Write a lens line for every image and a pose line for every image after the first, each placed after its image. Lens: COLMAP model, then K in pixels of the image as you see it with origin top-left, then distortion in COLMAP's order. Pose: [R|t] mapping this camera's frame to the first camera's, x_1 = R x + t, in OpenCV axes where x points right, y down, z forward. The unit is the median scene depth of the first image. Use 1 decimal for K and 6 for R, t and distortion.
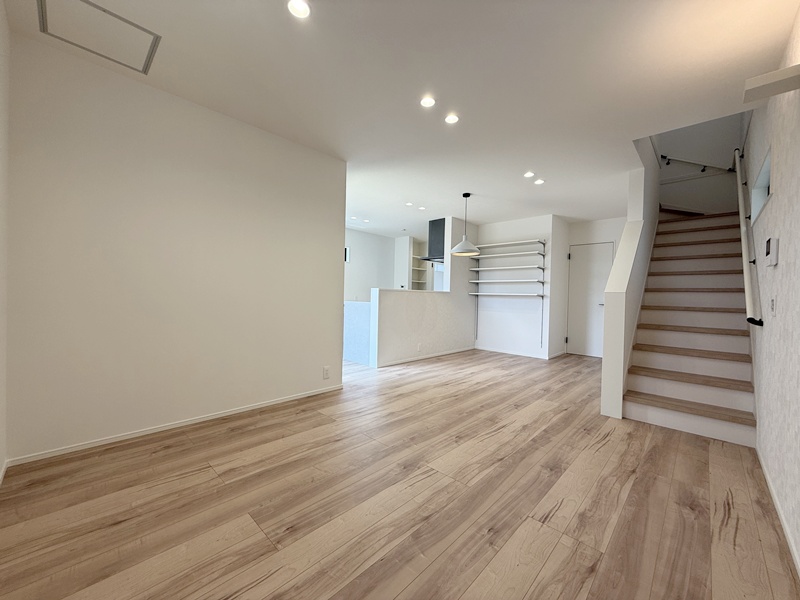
lens RADIAL K [[318.6, 0, 397.5], [0, 318.6, 300.3], [0, 0, 1]] dist [-0.001581, 0.001128]
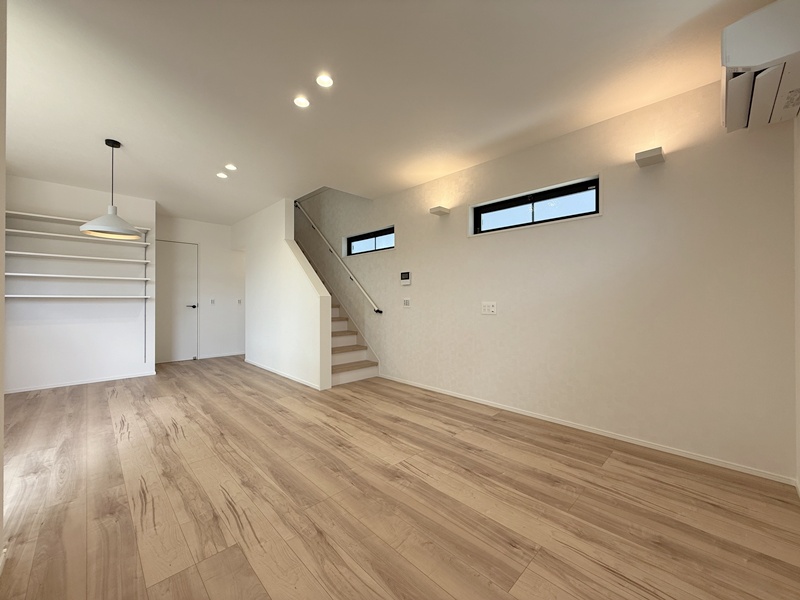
lens RADIAL K [[318.6, 0, 397.5], [0, 318.6, 302.2], [0, 0, 1]] dist [-0.001581, 0.001128]
pose [[0.027034, -0.028962, 0.999215, -0.582745], [0.014494, 0.999486, 0.028578, -0.031379], [-0.999529, 0.013710, 0.027440, 0.586521]]
